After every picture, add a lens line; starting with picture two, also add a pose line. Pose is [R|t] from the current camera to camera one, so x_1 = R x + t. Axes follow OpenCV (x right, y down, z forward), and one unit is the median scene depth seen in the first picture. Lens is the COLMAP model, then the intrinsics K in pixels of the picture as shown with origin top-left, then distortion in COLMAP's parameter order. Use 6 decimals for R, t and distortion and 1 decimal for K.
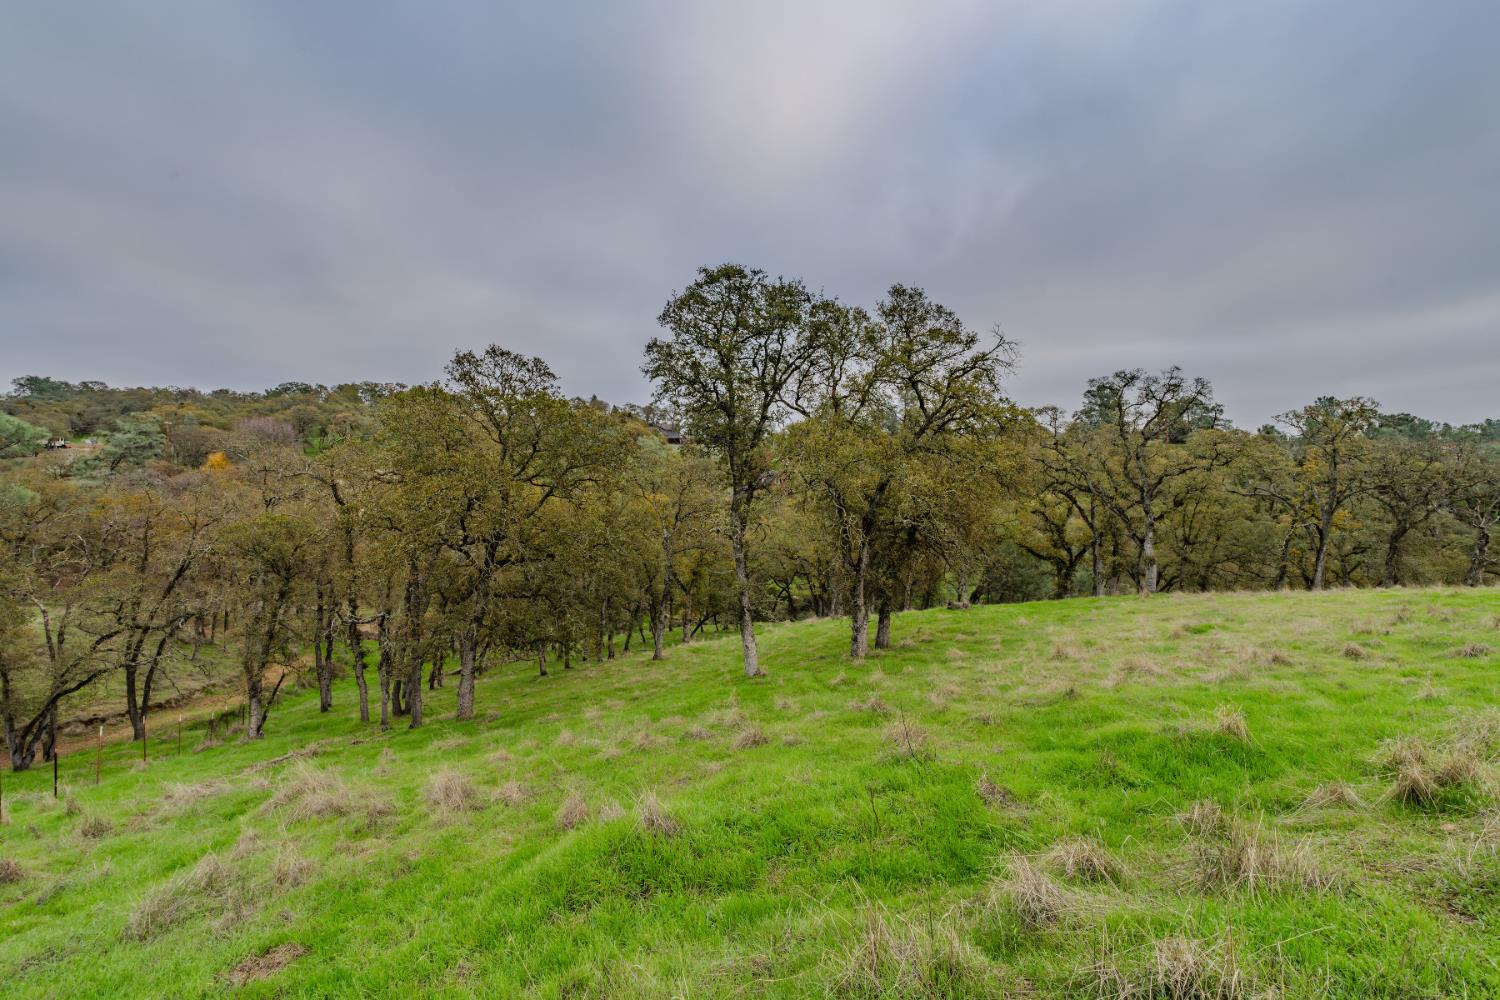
lens RADIAL K [[675.5, 0, 752.2], [0, 675.5, 496.4], [0, 0, 1]] dist [0.000308, 0.001112]
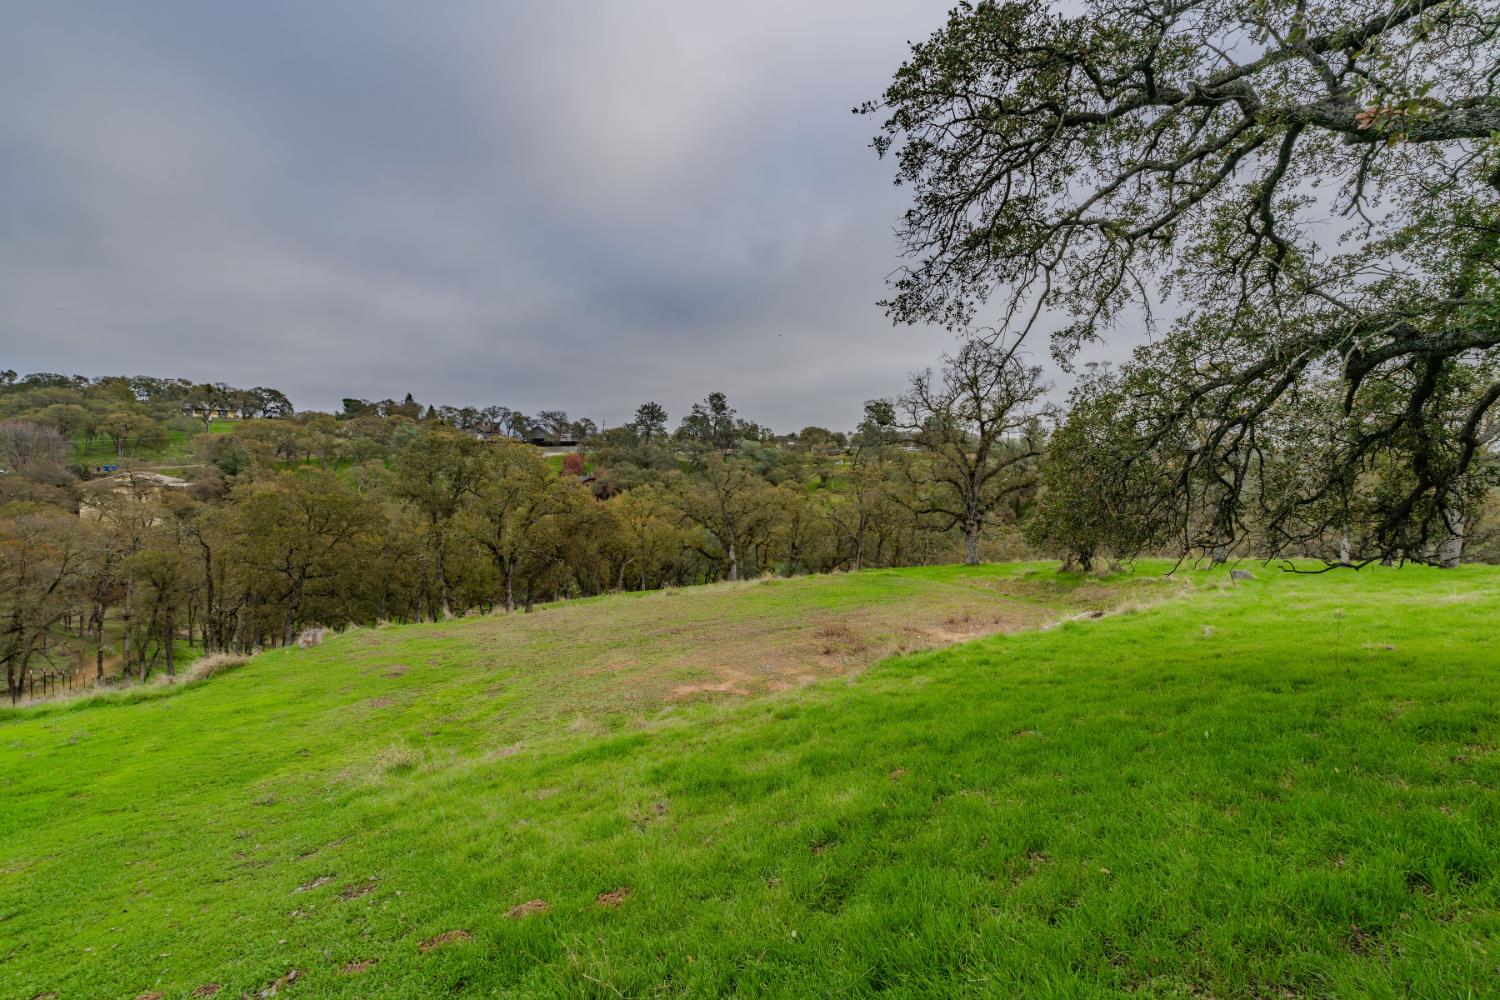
lens RADIAL K [[675.5, 0, 752.2], [0, 675.5, 496.4], [0, 0, 1]] dist [0.000308, 0.001112]
pose [[0.973600, -0.002741, 0.228245, 0.043477], [0.000382, 0.999946, 0.010377, -0.015759], [-0.228261, -0.010016, 0.973548, -0.120262]]
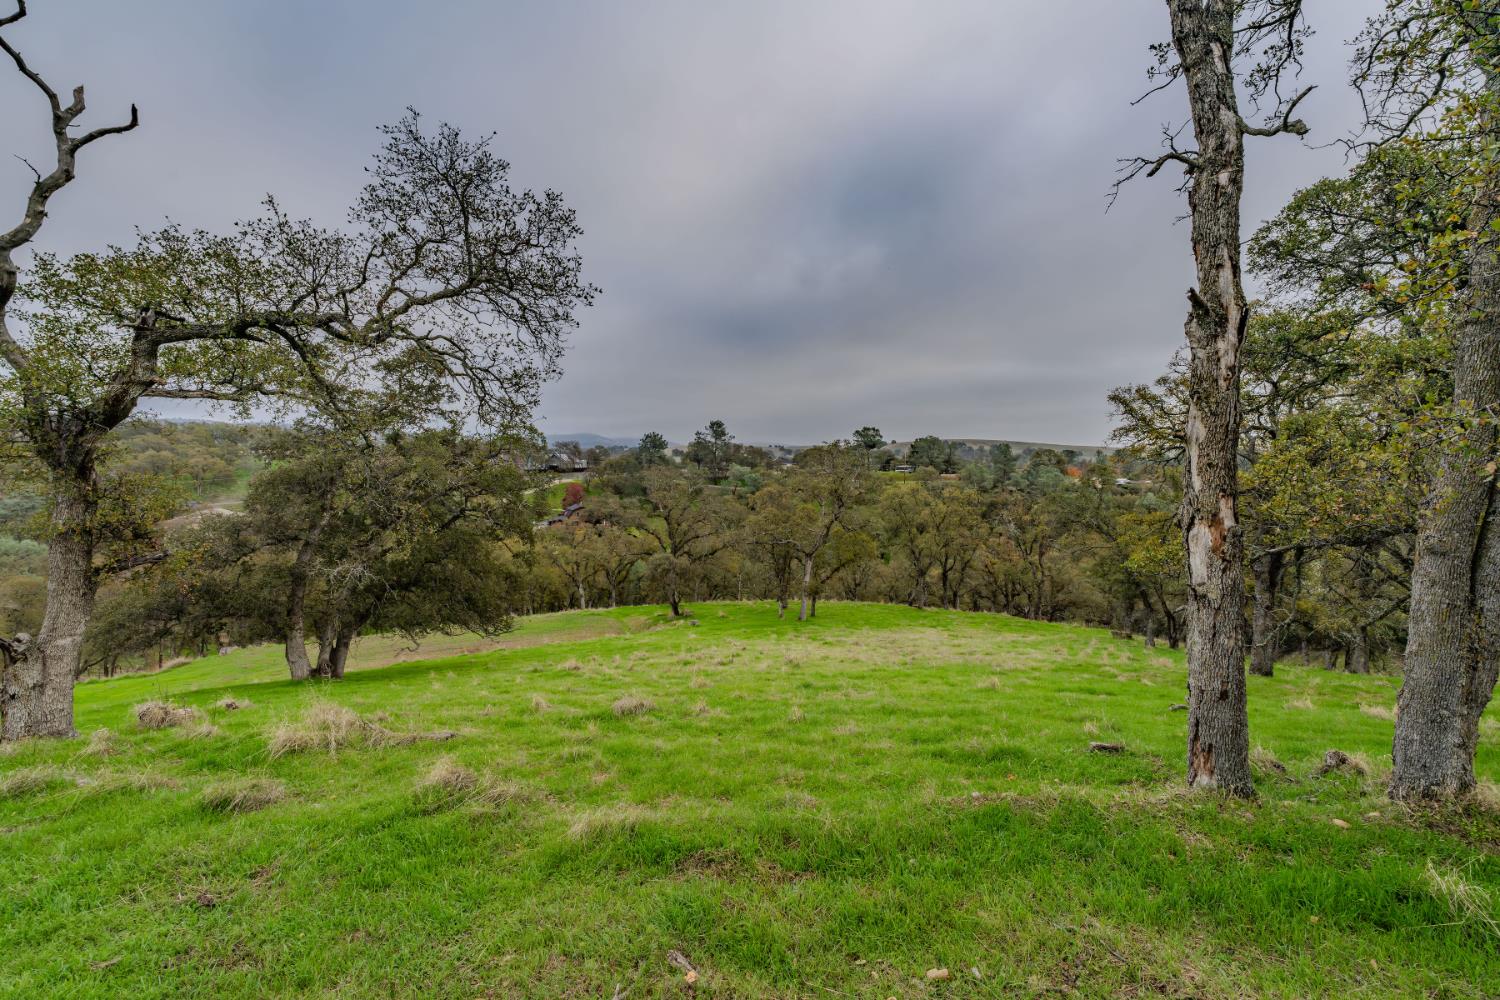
lens RADIAL K [[675.5, 0, 752.2], [0, 675.5, 496.4], [0, 0, 1]] dist [0.000308, 0.001112]
pose [[0.988616, -0.008470, 0.150219, 0.148888], [0.008744, 0.999961, -0.001163, -0.045039], [-0.150203, 0.002463, 0.988652, -0.264371]]
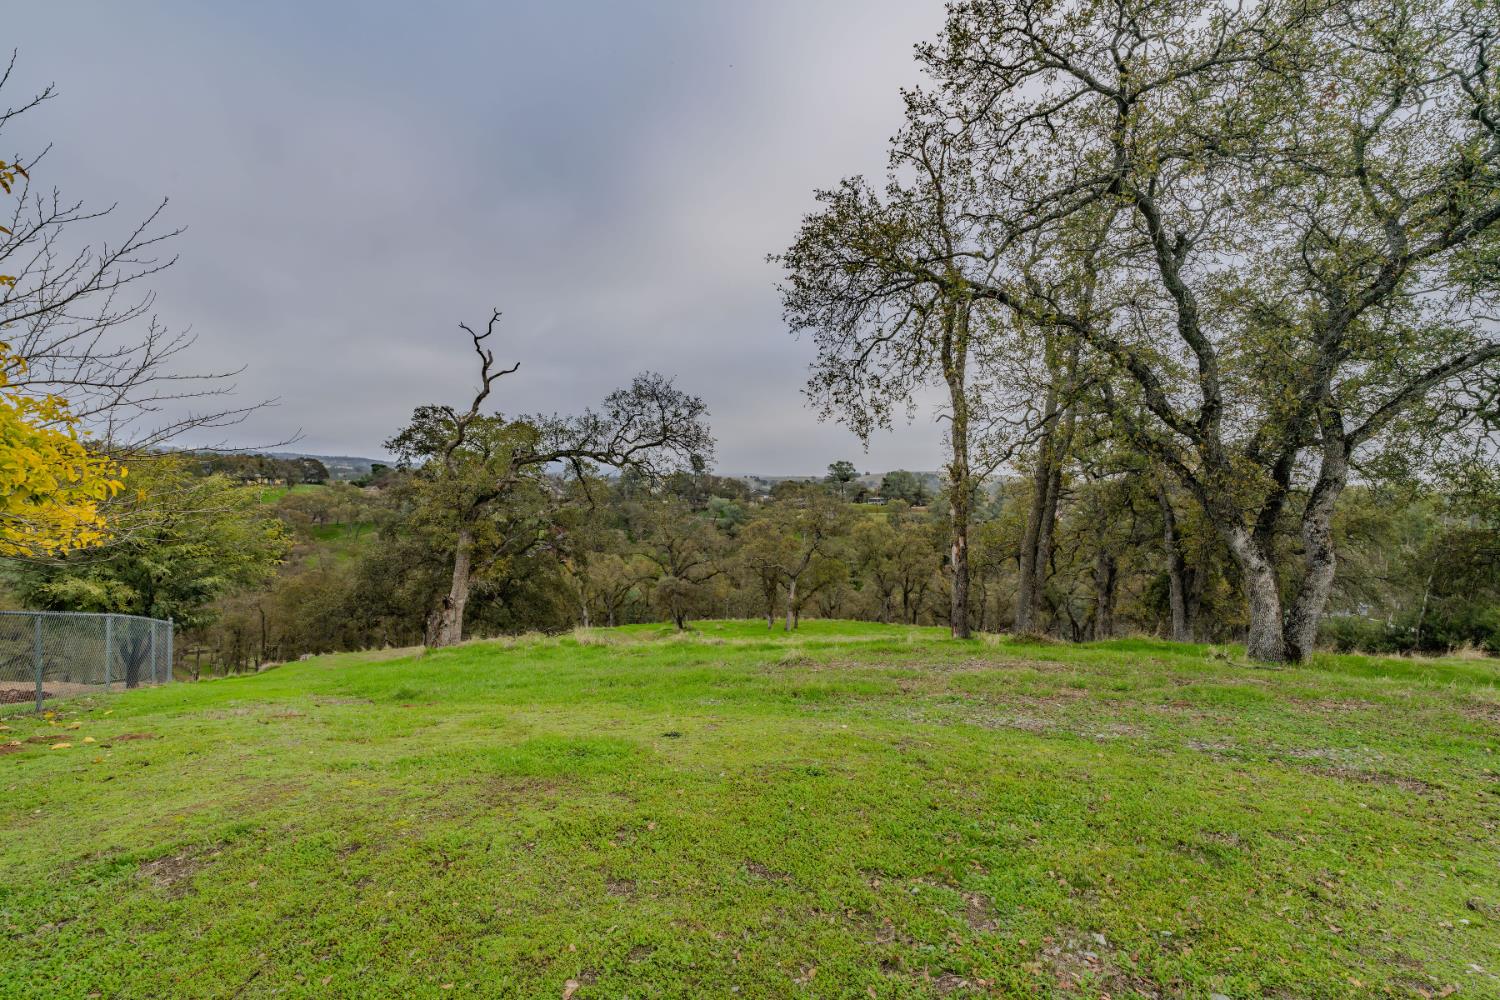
lens RADIAL K [[675.5, 0, 752.2], [0, 675.5, 496.4], [0, 0, 1]] dist [0.000308, 0.001112]
pose [[0.982340, 0.003536, 0.187073, 0.131666], [0.005091, 0.998946, -0.045616, -0.046134], [-0.187037, 0.045762, 0.981286, -0.318157]]
